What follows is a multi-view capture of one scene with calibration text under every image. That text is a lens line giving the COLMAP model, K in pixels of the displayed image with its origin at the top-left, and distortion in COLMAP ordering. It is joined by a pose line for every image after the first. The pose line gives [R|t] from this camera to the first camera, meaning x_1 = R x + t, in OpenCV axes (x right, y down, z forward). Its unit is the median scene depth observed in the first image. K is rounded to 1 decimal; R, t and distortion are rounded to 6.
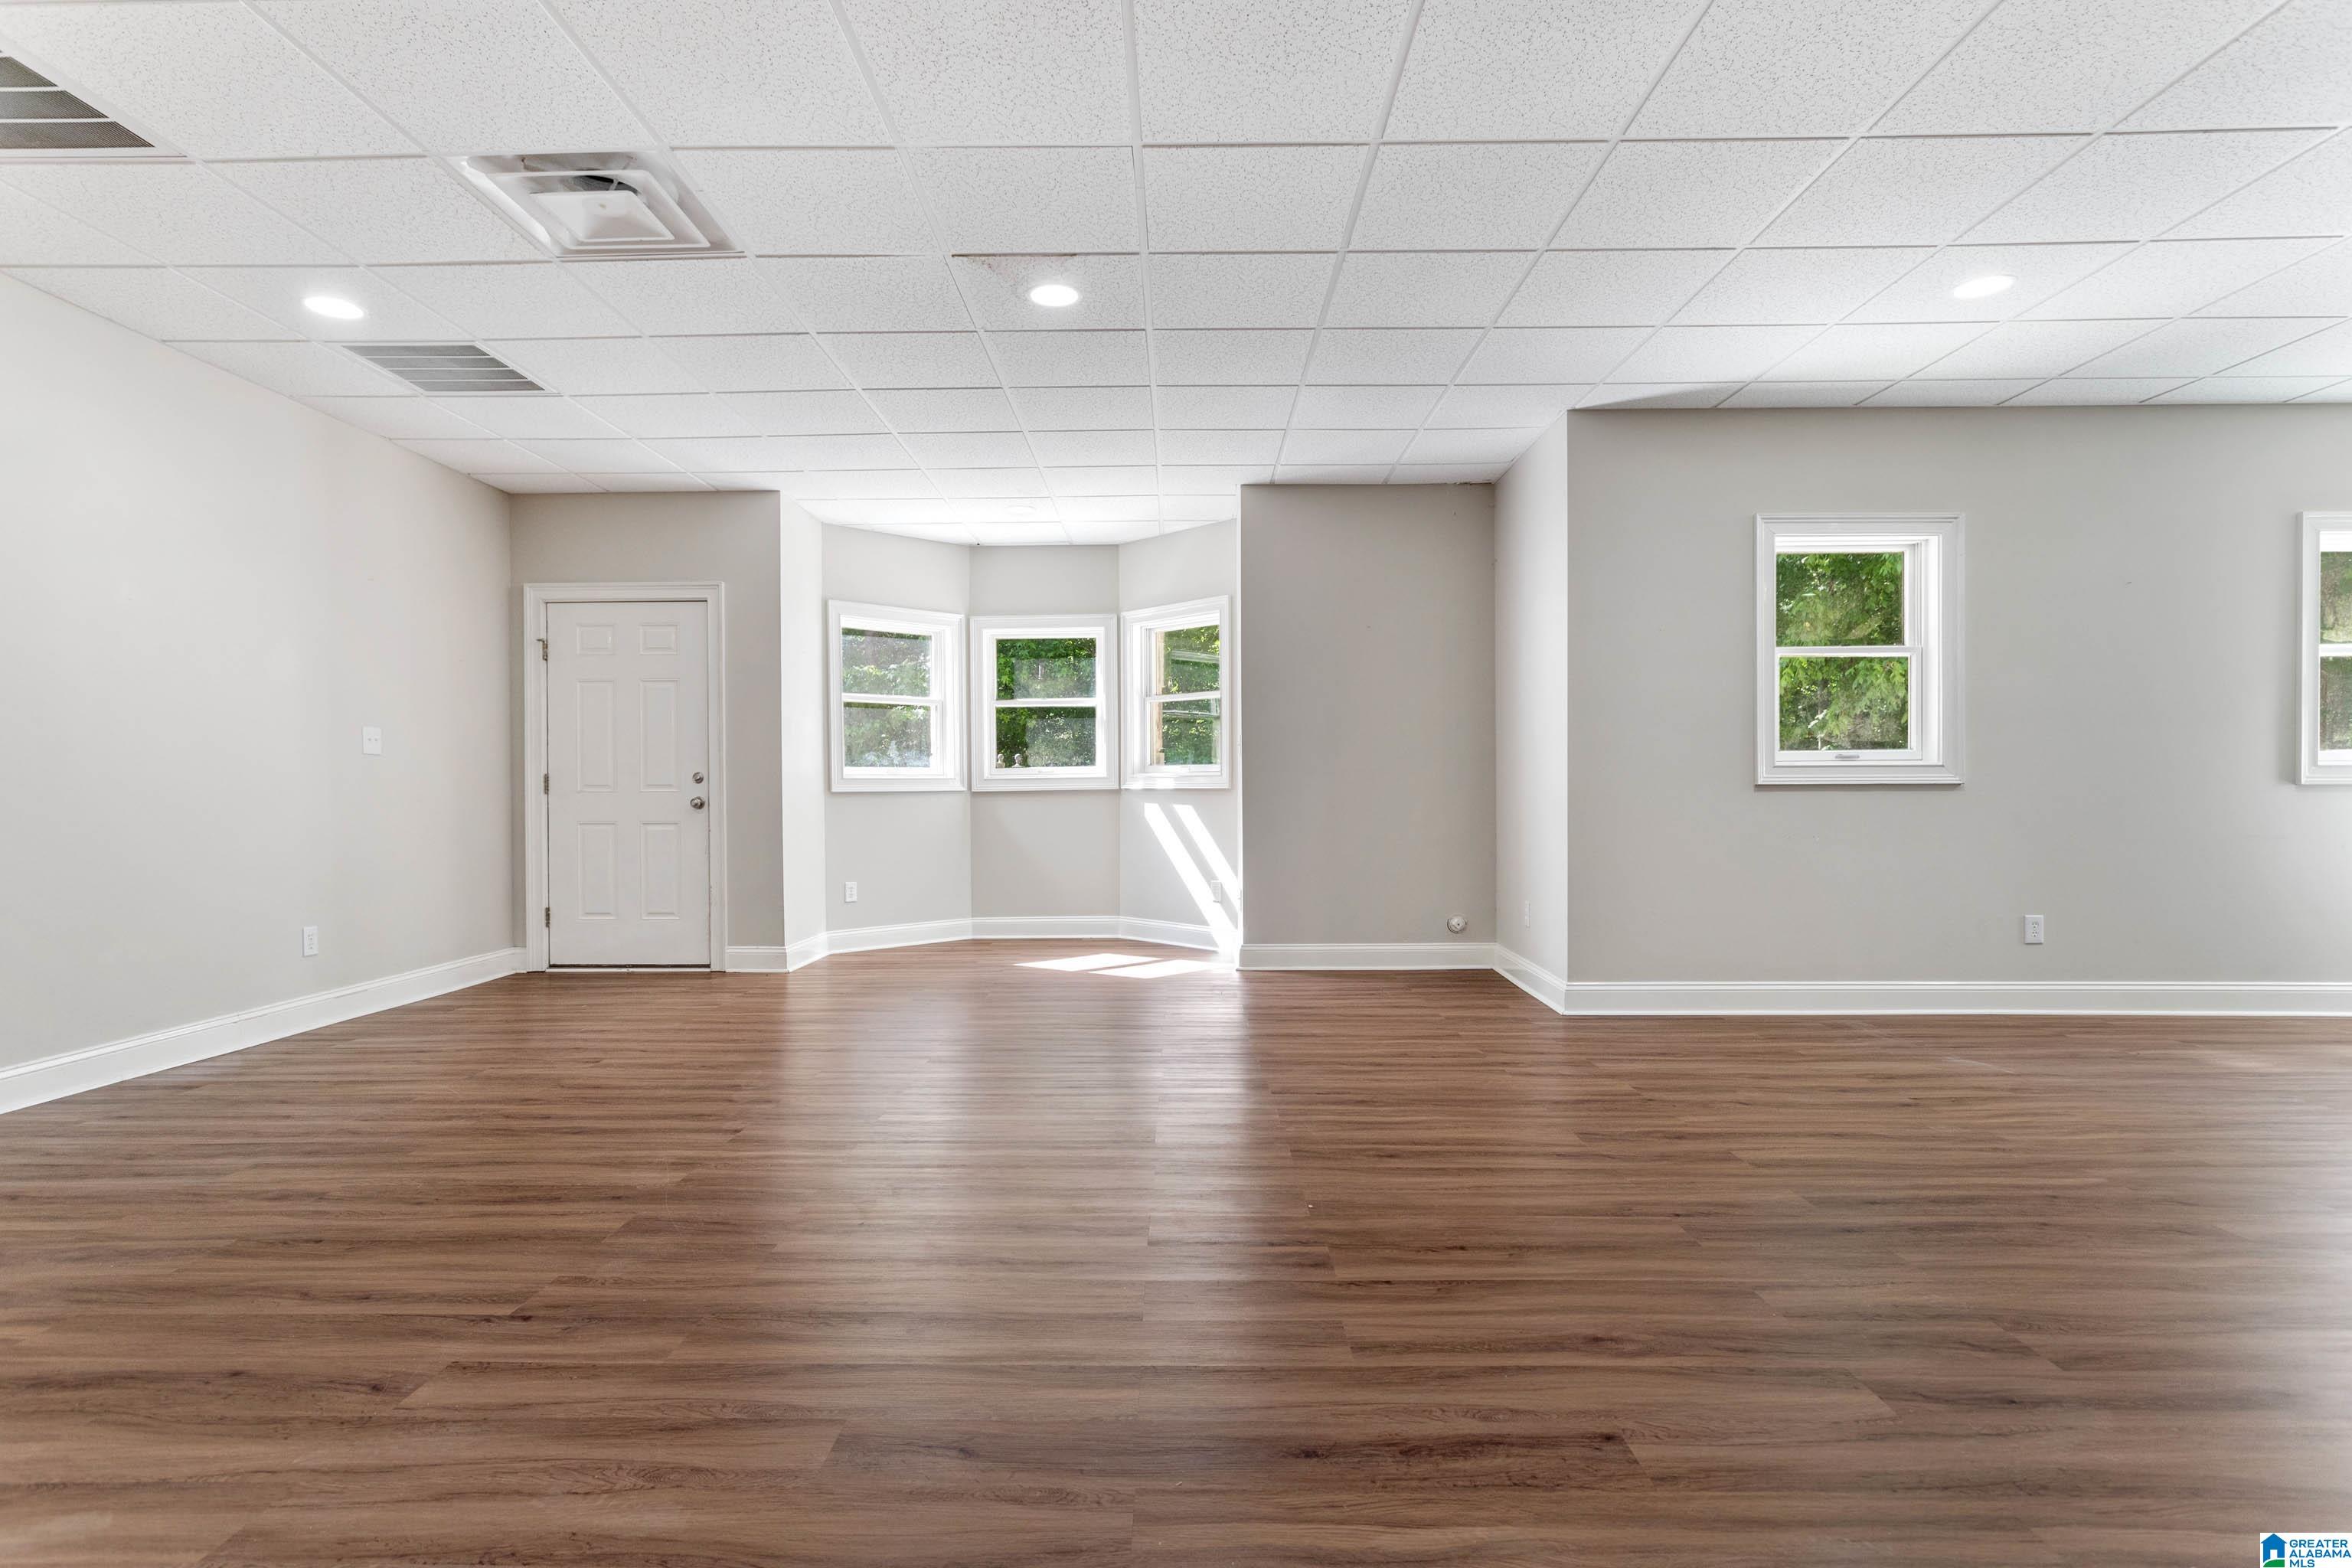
lens RADIAL K [[1155.3, 0, 1172.6], [0, 1155.3, 796.9], [0, 0, 1]] dist [-0.004061, 0.000287]
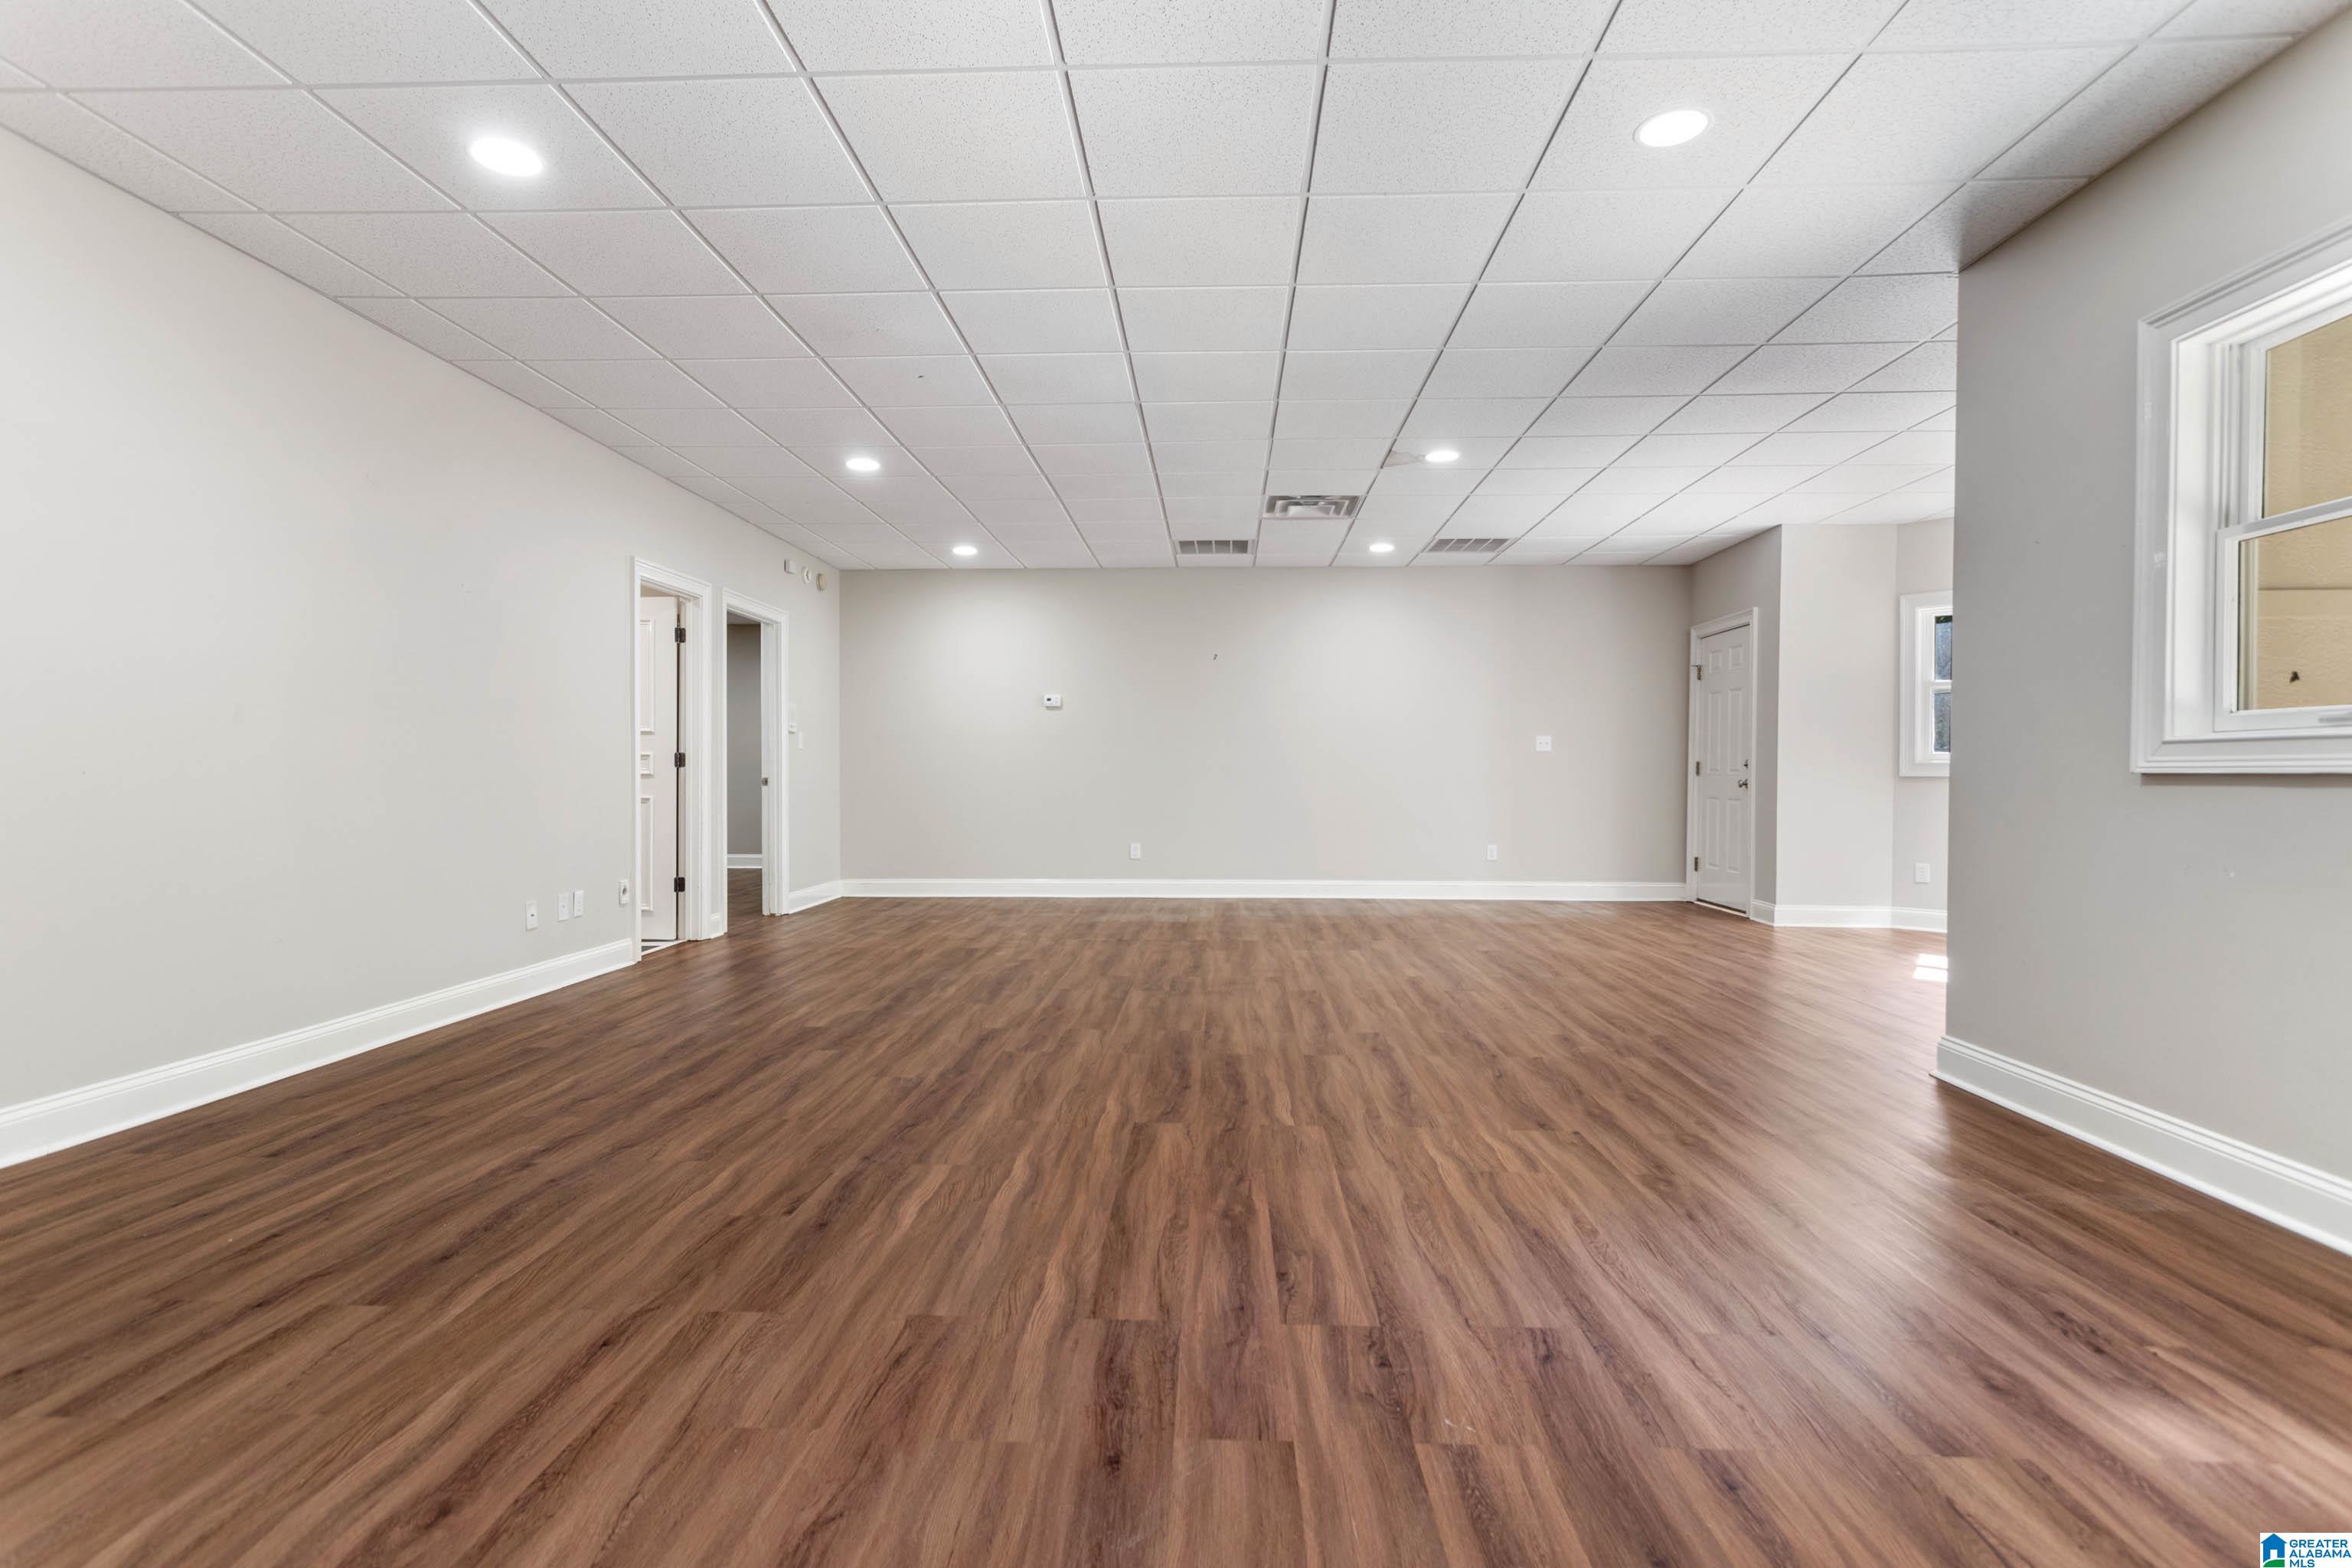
lens RADIAL K [[1155.3, 0, 1172.6], [0, 1155.3, 796.9], [0, 0, 1]] dist [-0.004061, 0.000287]
pose [[-0.028425, 0.029831, -0.999151, 0.868997], [-0.023438, 0.999260, 0.030501, -0.003737], [0.999321, 0.024285, -0.027705, 0.410320]]
